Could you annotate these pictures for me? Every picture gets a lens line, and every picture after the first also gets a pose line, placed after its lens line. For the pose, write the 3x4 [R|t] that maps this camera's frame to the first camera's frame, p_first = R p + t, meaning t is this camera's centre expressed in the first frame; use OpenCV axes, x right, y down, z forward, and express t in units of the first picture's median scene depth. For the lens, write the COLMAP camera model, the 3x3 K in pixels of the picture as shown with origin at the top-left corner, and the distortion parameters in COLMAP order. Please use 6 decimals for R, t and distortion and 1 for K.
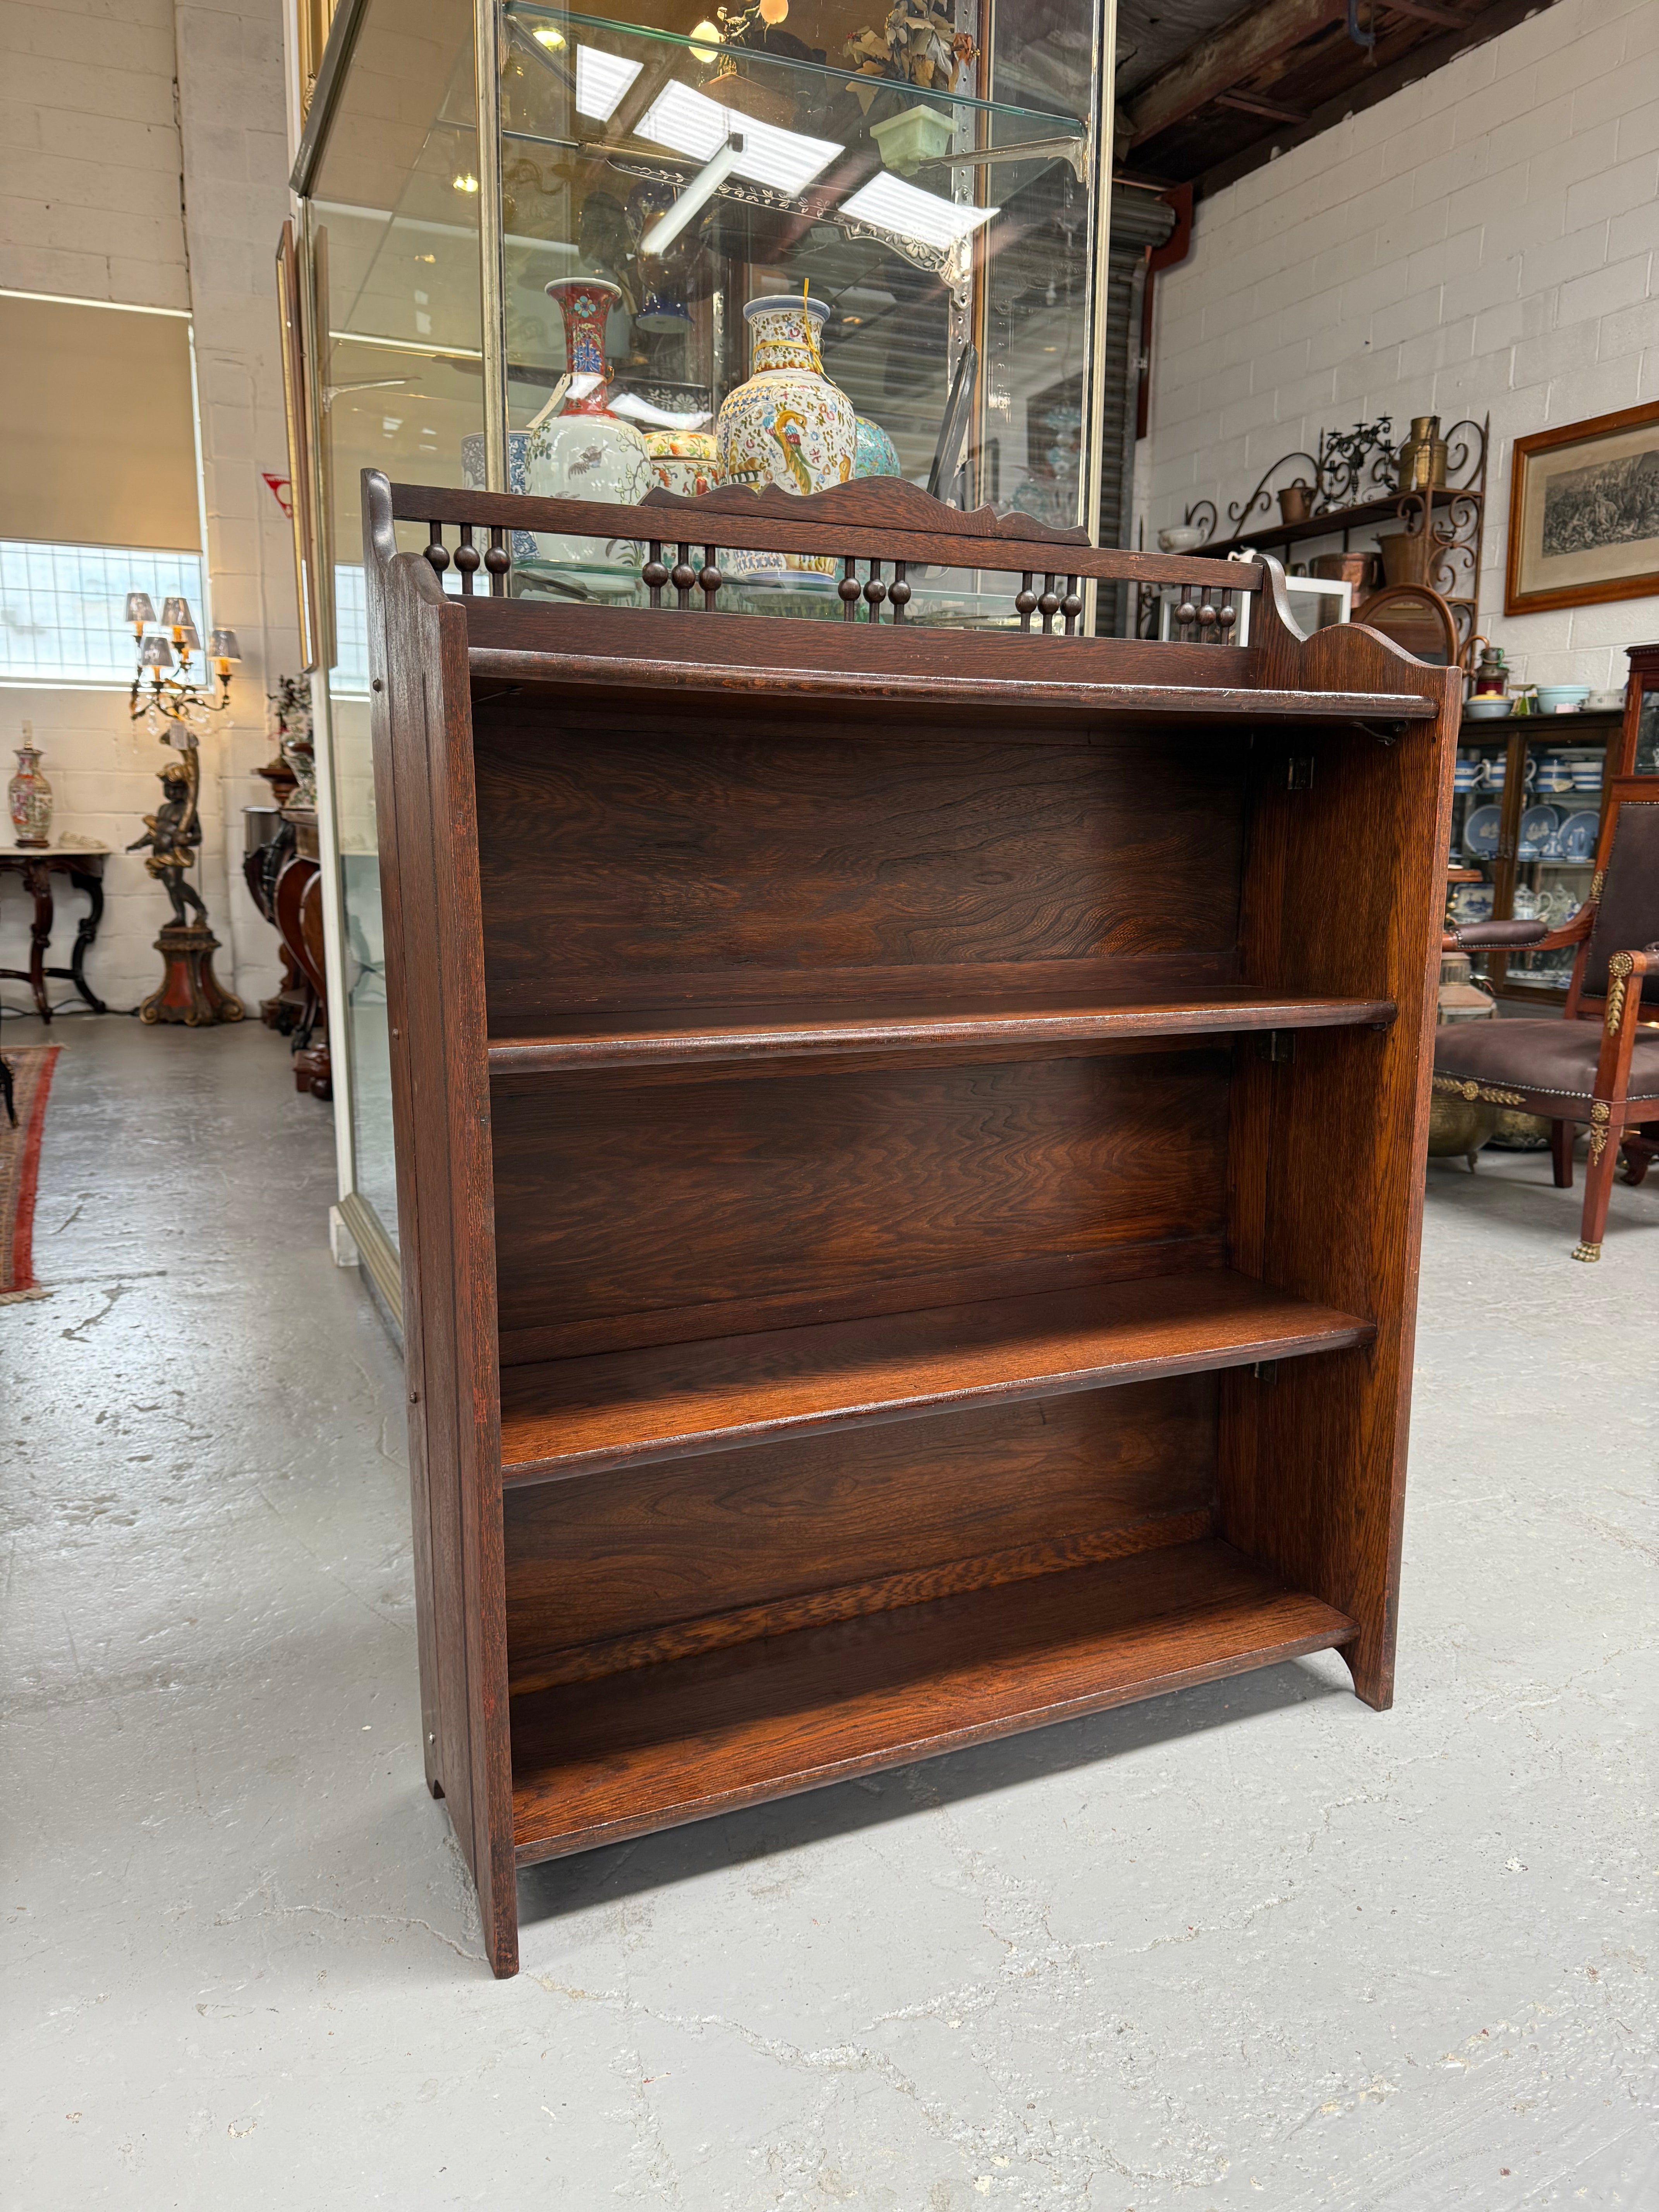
lens RADIAL K [[1551.7, 0, 846.2], [0, 1551.7, 1109.2], [0, 0, 1]] dist [0.002627, -0.014040]
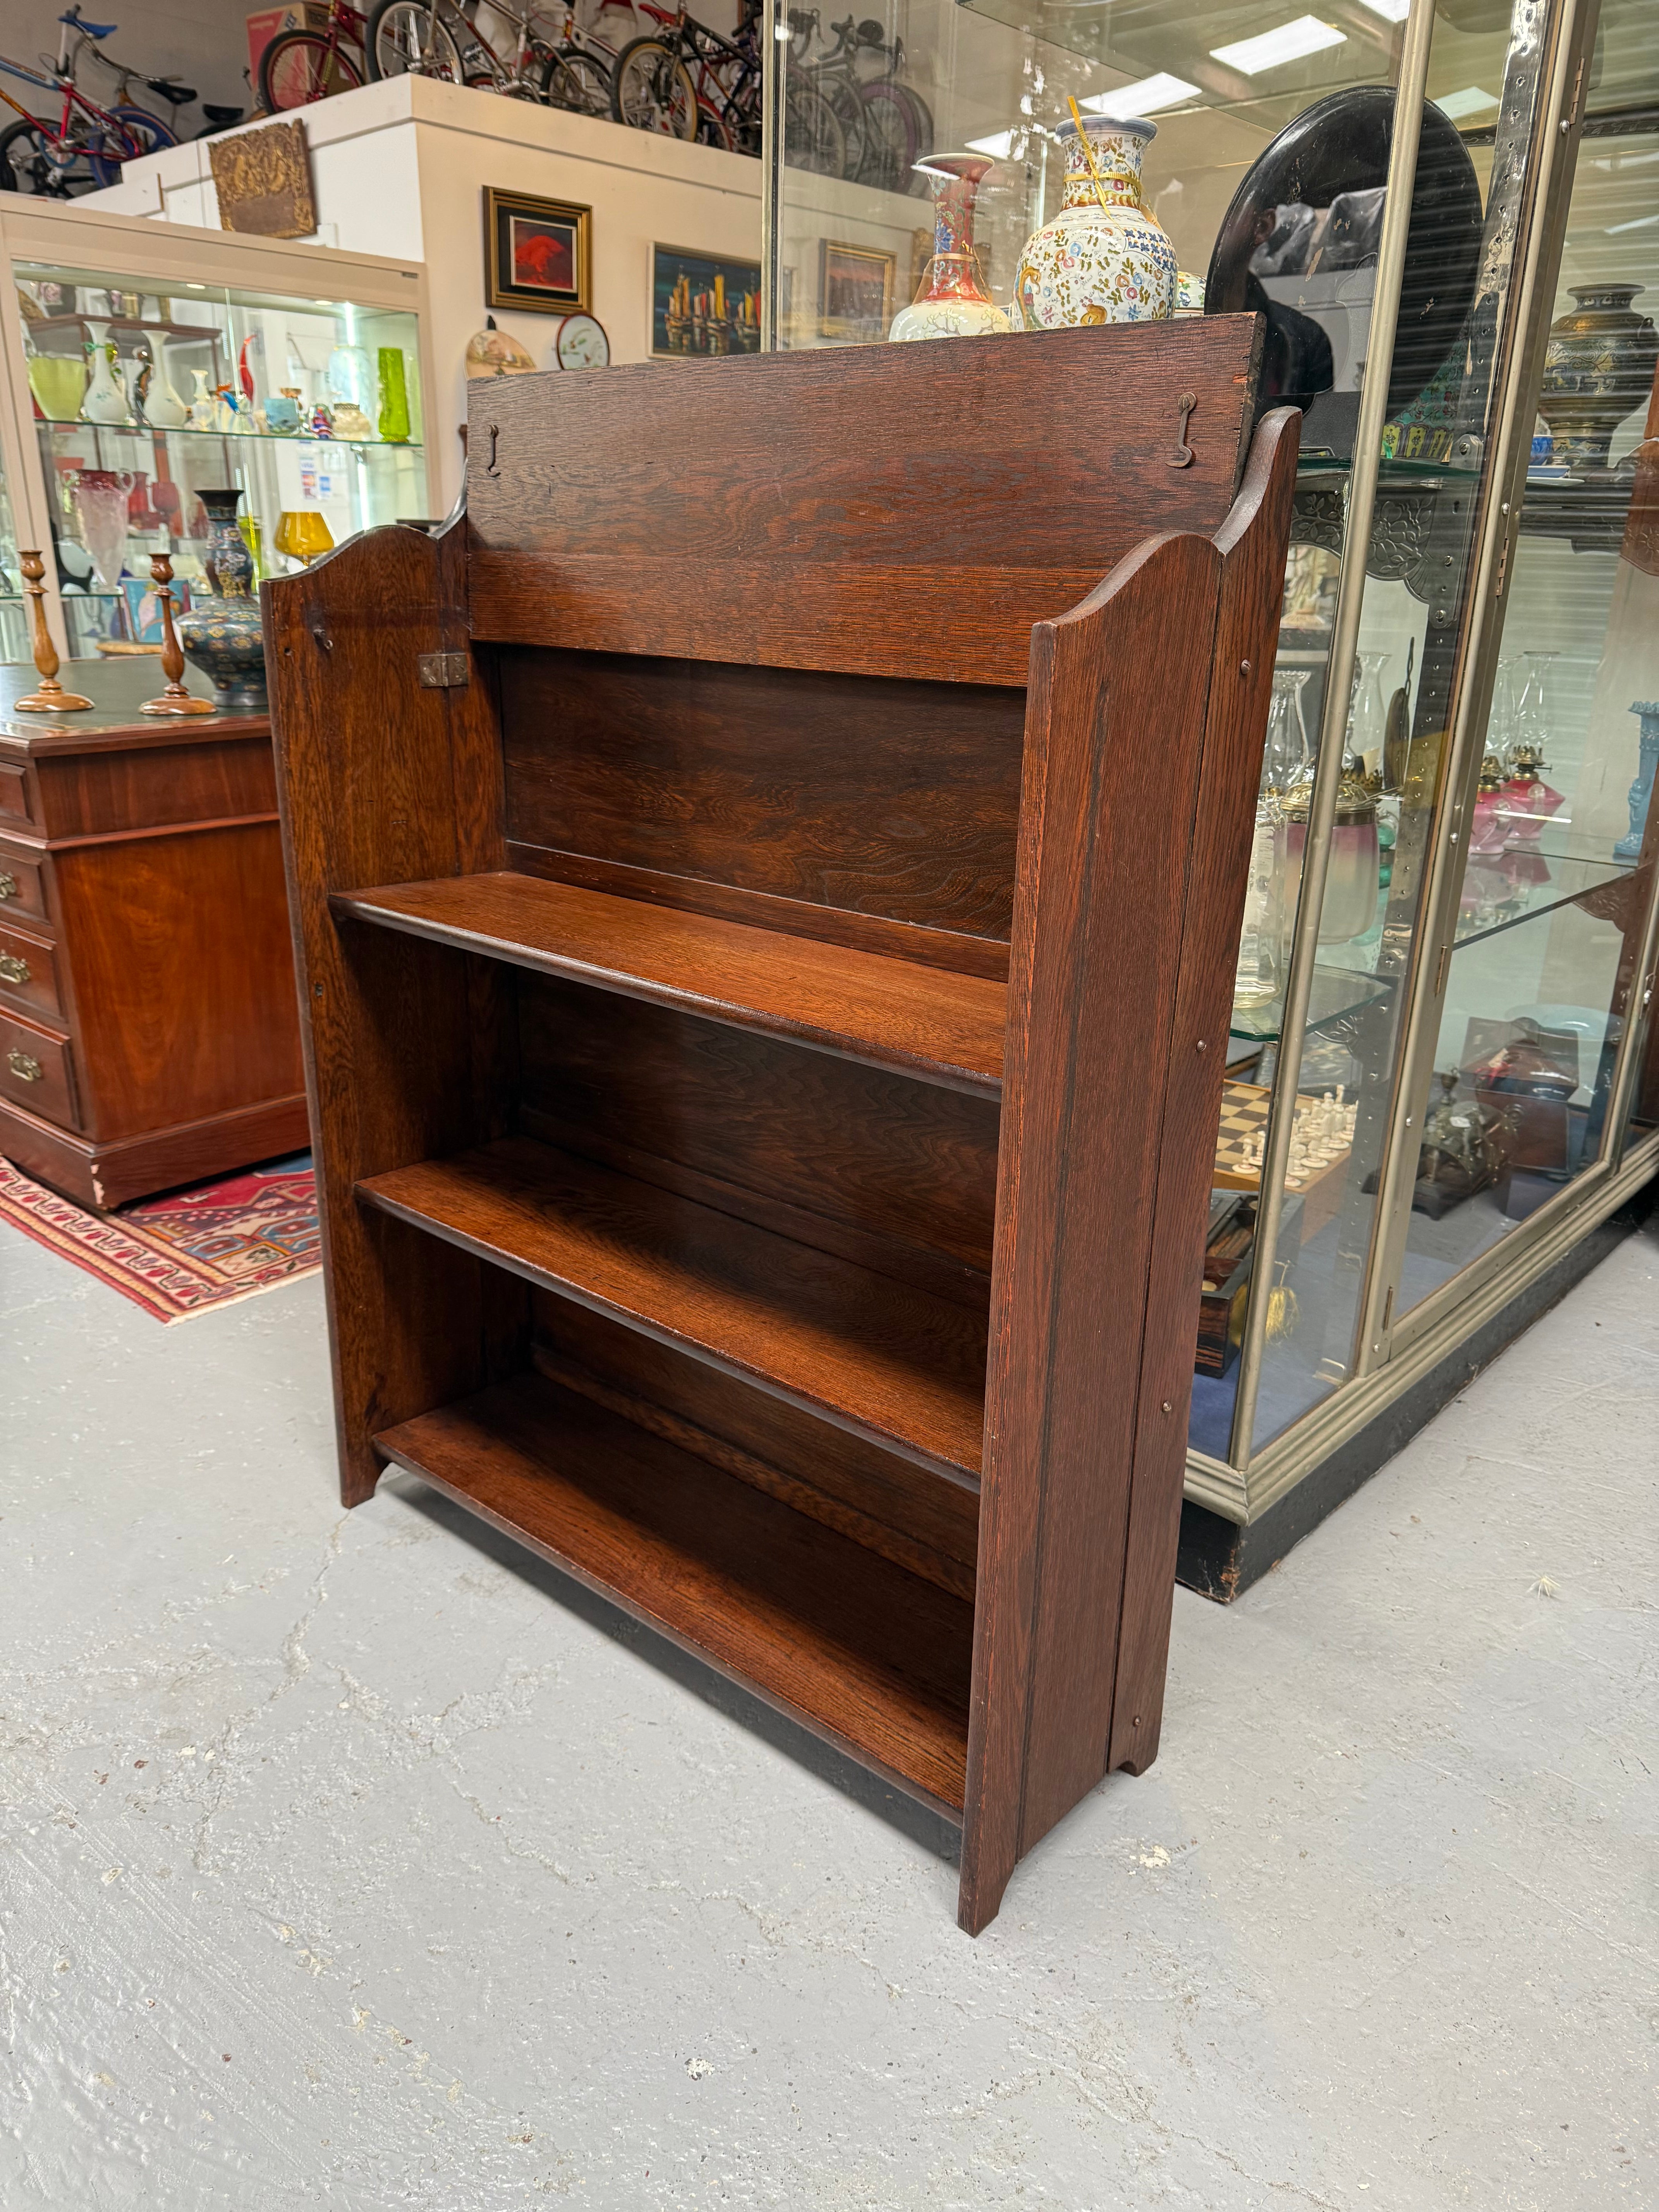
lens RADIAL K [[1582.4, 0, 838.1], [0, 1582.4, 1108.8], [0, 0, 1]] dist [0.009028, -0.013933]
pose [[0.396547, 0.307159, -0.865103, 0.908176], [-0.177431, 0.950239, 0.256056, -0.219373], [0.900704, 0.051957, 0.431314, 0.572107]]
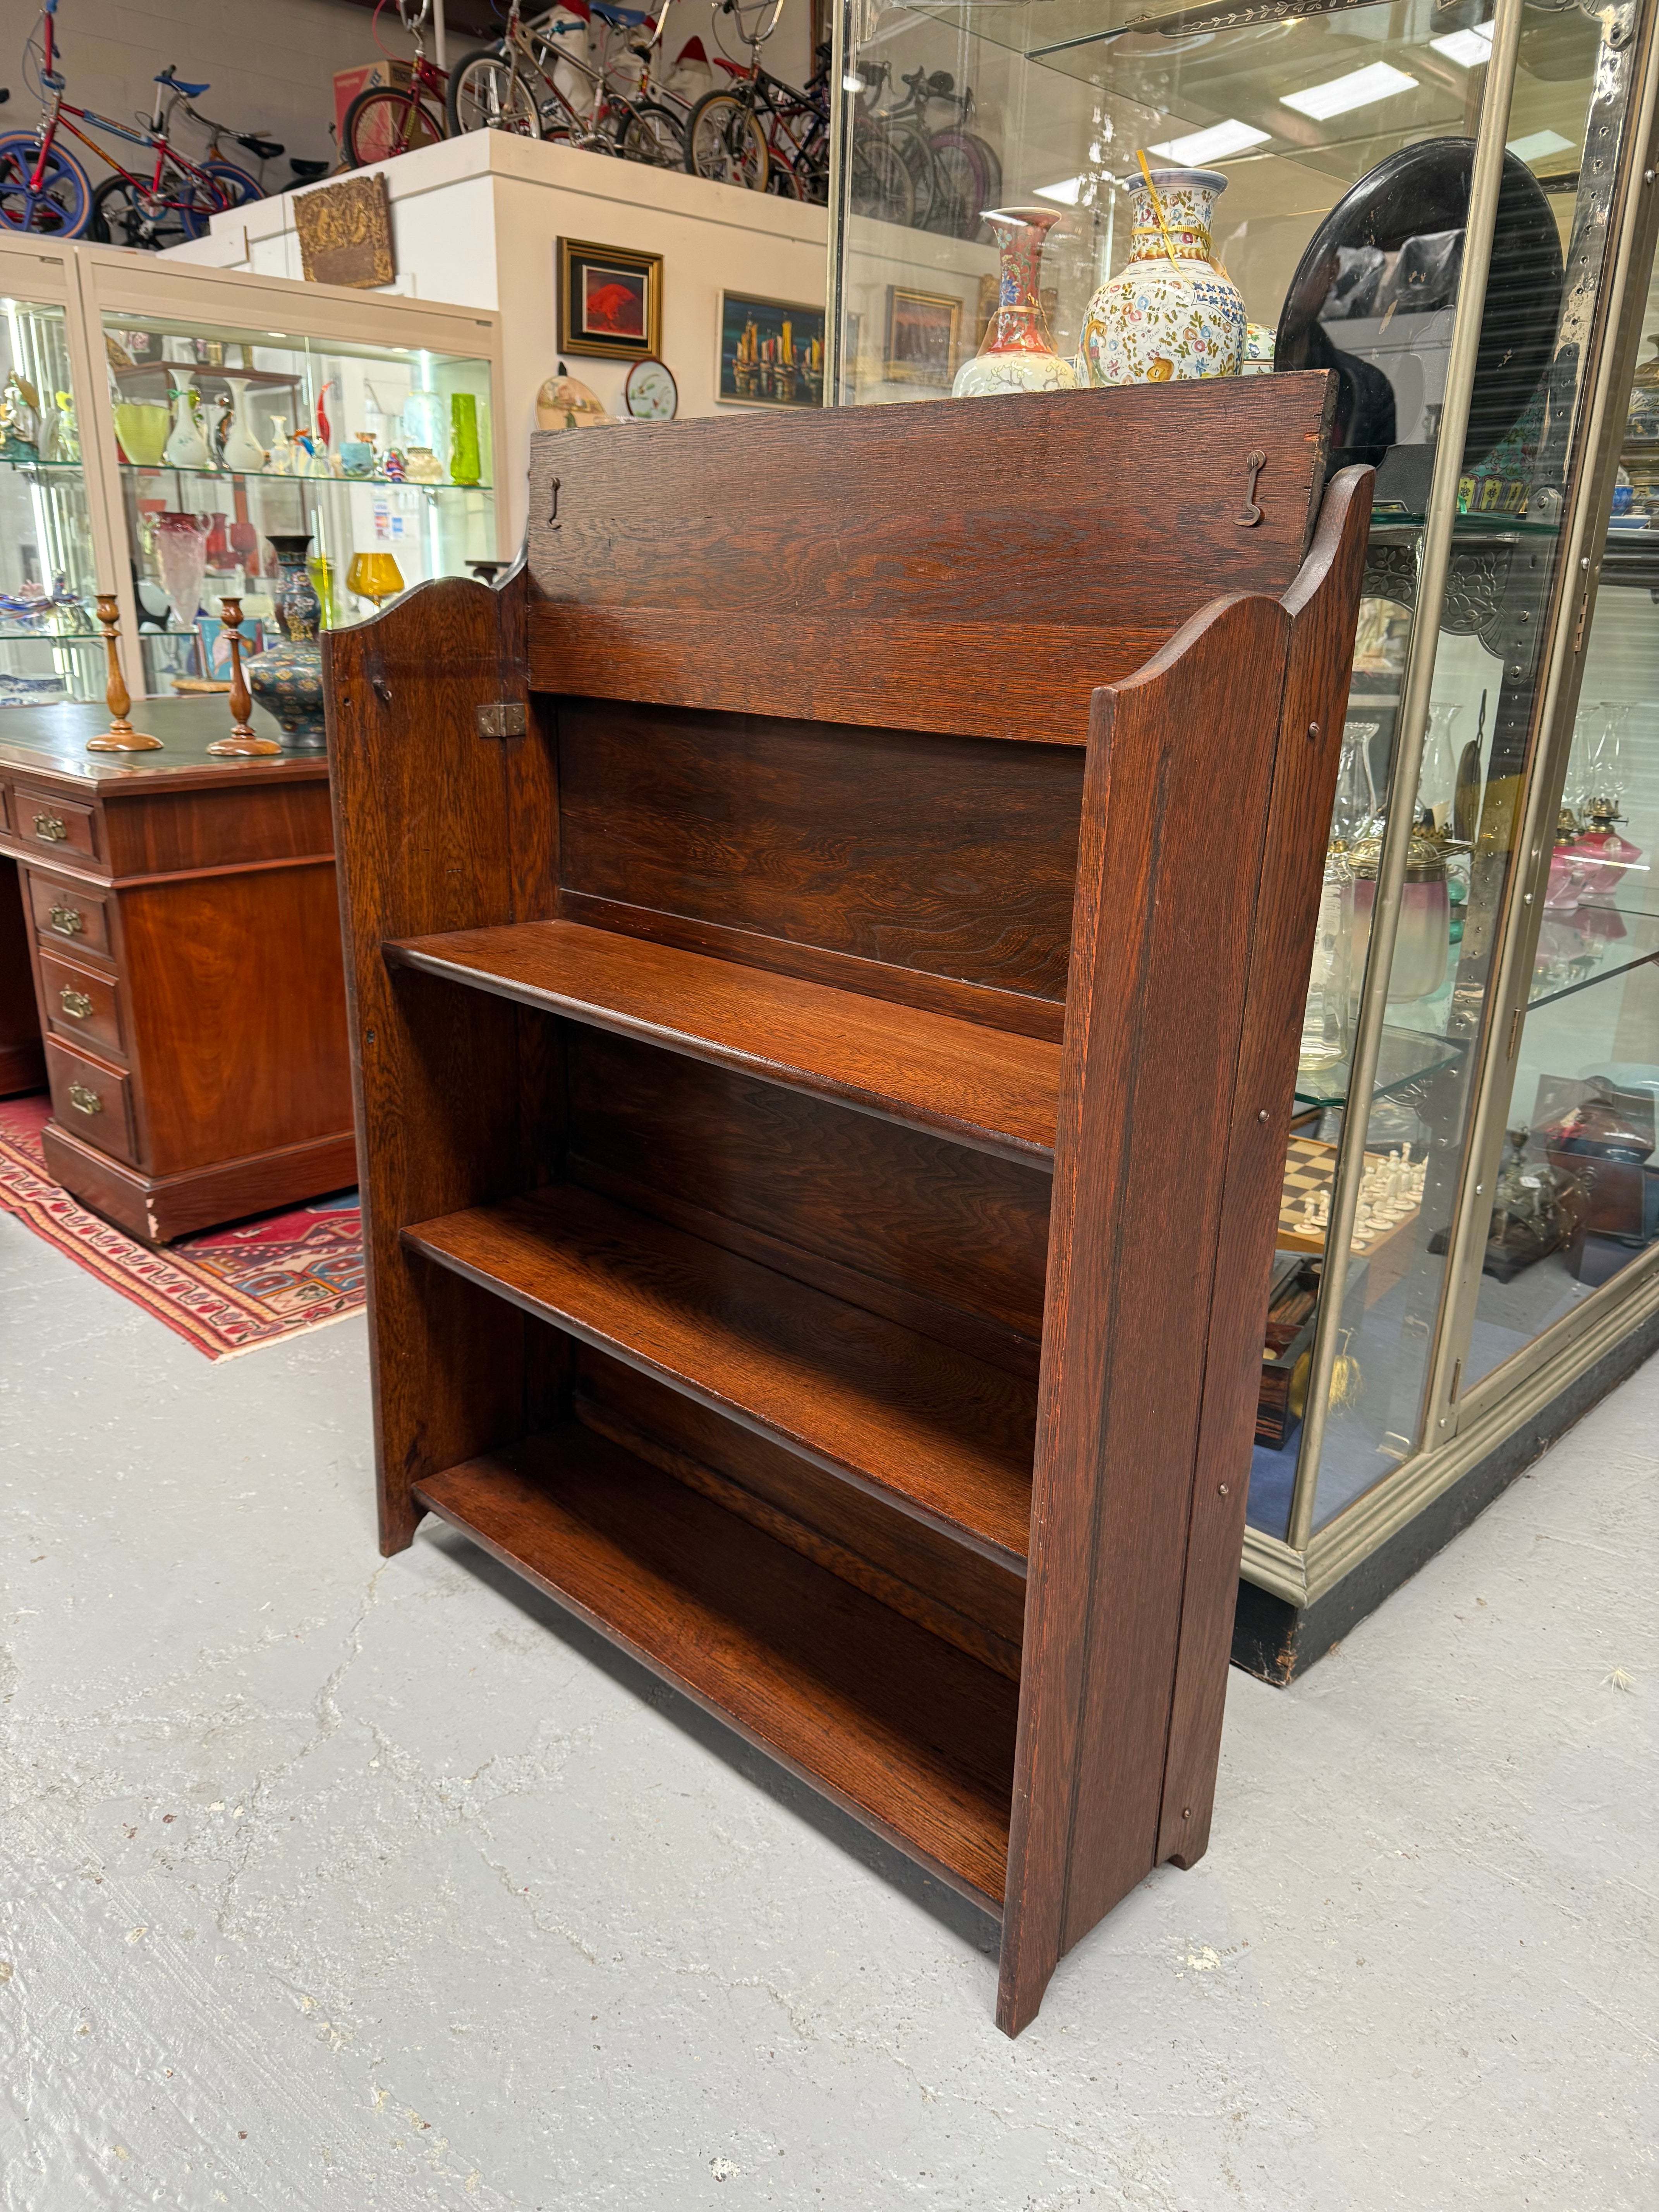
lens RADIAL K [[1580.2, 0, 821.3], [0, 1580.2, 1099.2], [0, 0, 1]] dist [0.012958, -0.018124]
pose [[0.352162, 0.290946, -0.889568, 0.888963], [-0.183591, 0.953465, 0.239165, -0.230554], [0.917756, 0.079092, 0.389190, 0.580951]]
